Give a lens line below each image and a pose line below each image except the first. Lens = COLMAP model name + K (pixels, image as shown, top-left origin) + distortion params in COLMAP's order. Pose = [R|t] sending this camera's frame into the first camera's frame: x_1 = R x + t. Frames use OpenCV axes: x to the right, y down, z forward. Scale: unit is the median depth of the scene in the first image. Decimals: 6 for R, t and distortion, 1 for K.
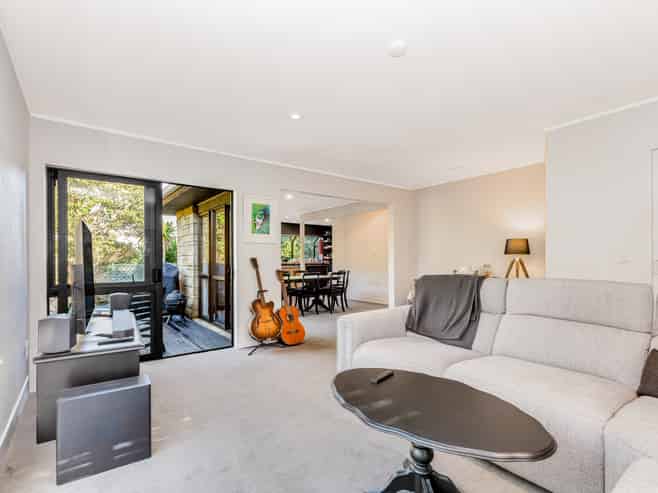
lens RADIAL K [[343.0, 0, 329.0], [0, 343.0, 246.5], [0, 0, 1]] dist [-0.001374, -0.001512]
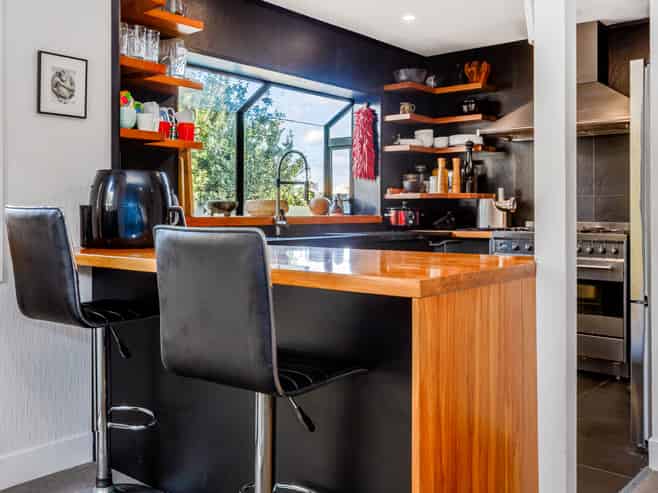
lens RADIAL K [[661.2, 0, 329.0], [0, 661.2, 246.5], [0, 0, 1]] dist [-0.073006, 0.012665]
pose [[0.971812, -0.006432, 0.235670, -0.146772], [-0.015310, 0.995796, 0.090309, 0.028003], [-0.235260, -0.091371, 0.967628, 0.603447]]
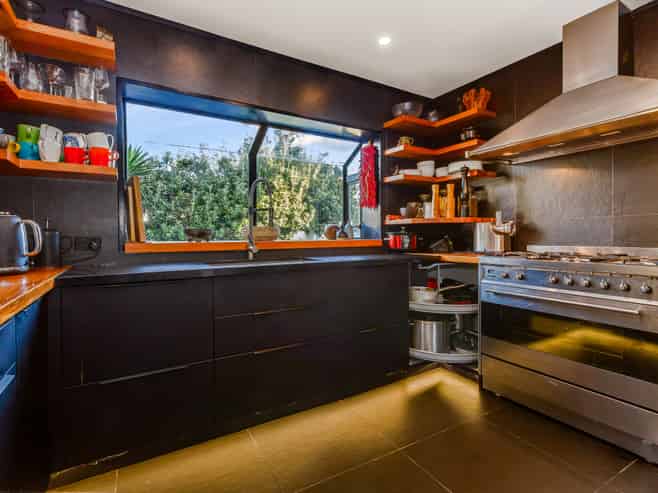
lens RADIAL K [[343.0, 0, 329.0], [0, 343.0, 246.5], [0, 0, 1]] dist [-0.001374, -0.001512]
pose [[0.996461, 0.002165, -0.084024, -0.033779], [0.004082, 0.997243, 0.074099, 0.032389], [0.083953, -0.074180, 0.993705, 0.755169]]
